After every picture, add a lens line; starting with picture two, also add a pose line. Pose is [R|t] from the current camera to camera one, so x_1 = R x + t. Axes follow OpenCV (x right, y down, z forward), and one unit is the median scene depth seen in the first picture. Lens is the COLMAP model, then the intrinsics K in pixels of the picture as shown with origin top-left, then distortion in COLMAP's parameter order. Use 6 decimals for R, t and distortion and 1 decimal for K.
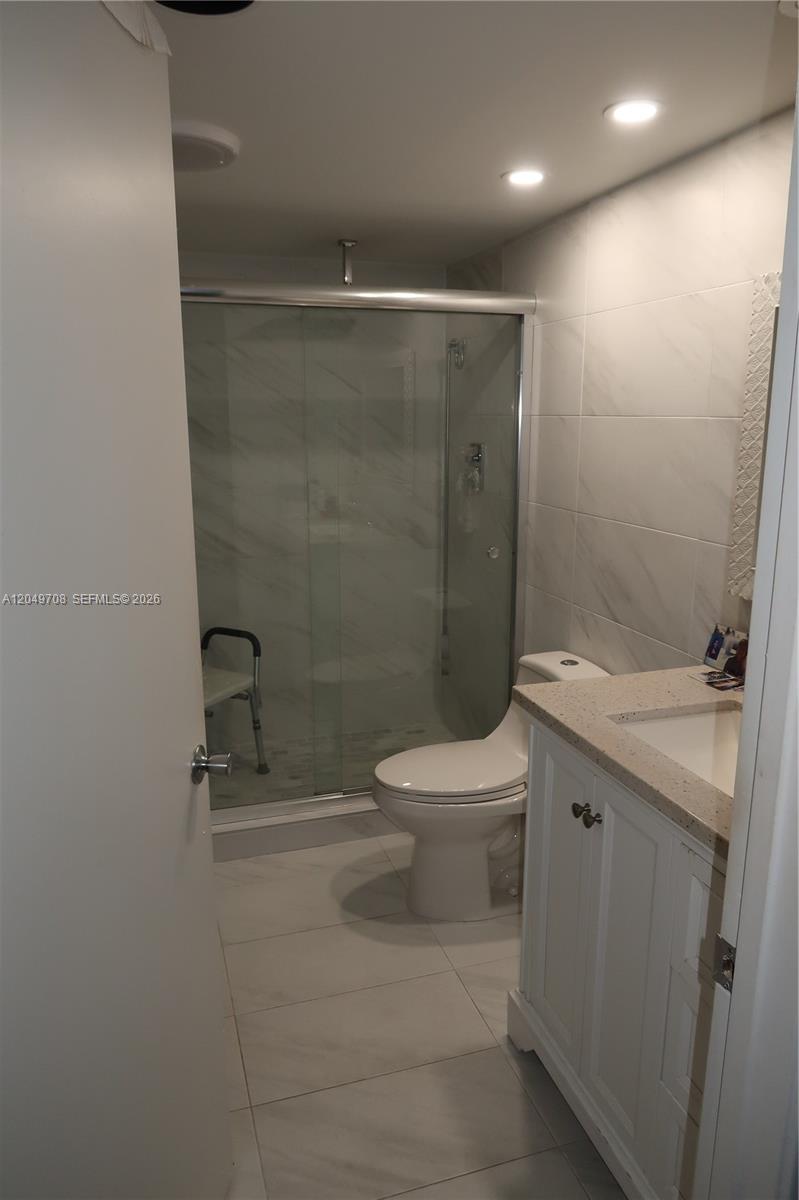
lens RADIAL K [[822.9, 0, 398.8], [0, 822.9, 595.0], [0, 0, 1]] dist [-0.030962, 0.004311]
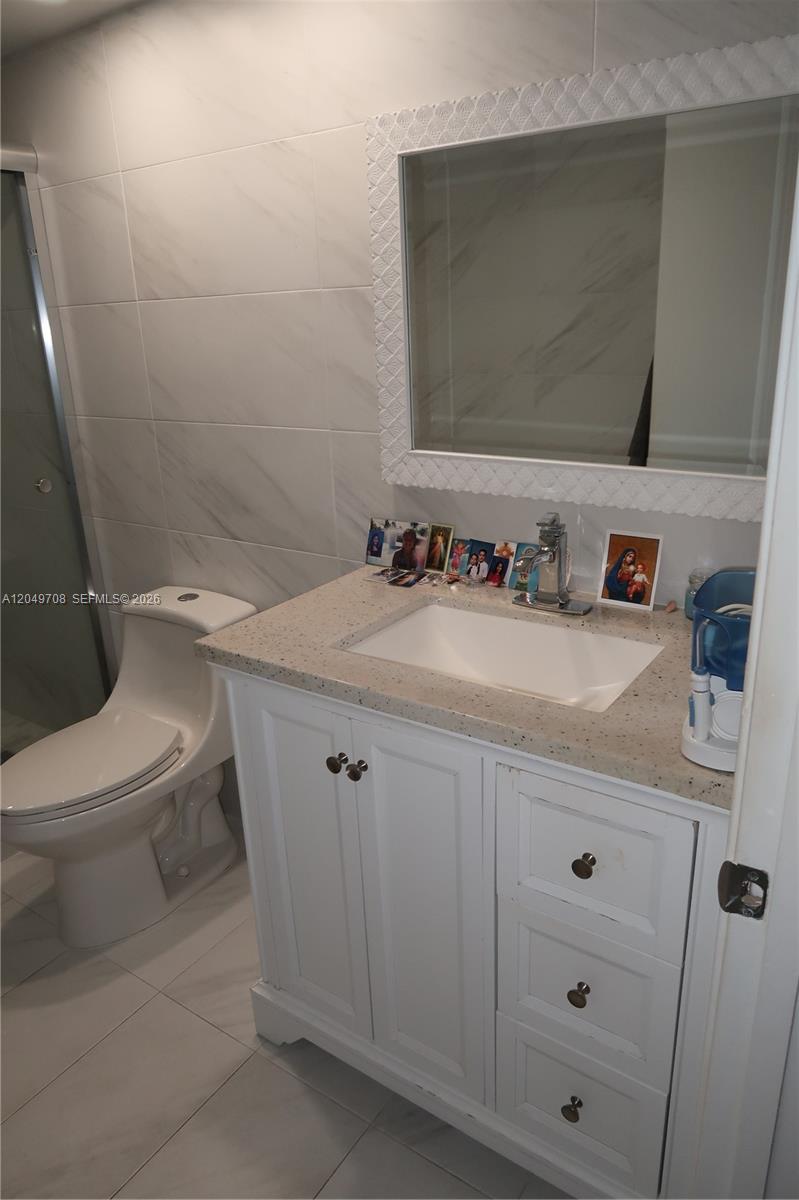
lens RADIAL K [[822.9, 0, 398.8], [0, 822.9, 595.0], [0, 0, 1]] dist [-0.030962, 0.004311]
pose [[0.788331, -0.227382, 0.571691, -0.135642], [0.168152, 0.973450, 0.155304, -0.019628], [-0.591827, -0.026300, 0.805636, 0.233071]]
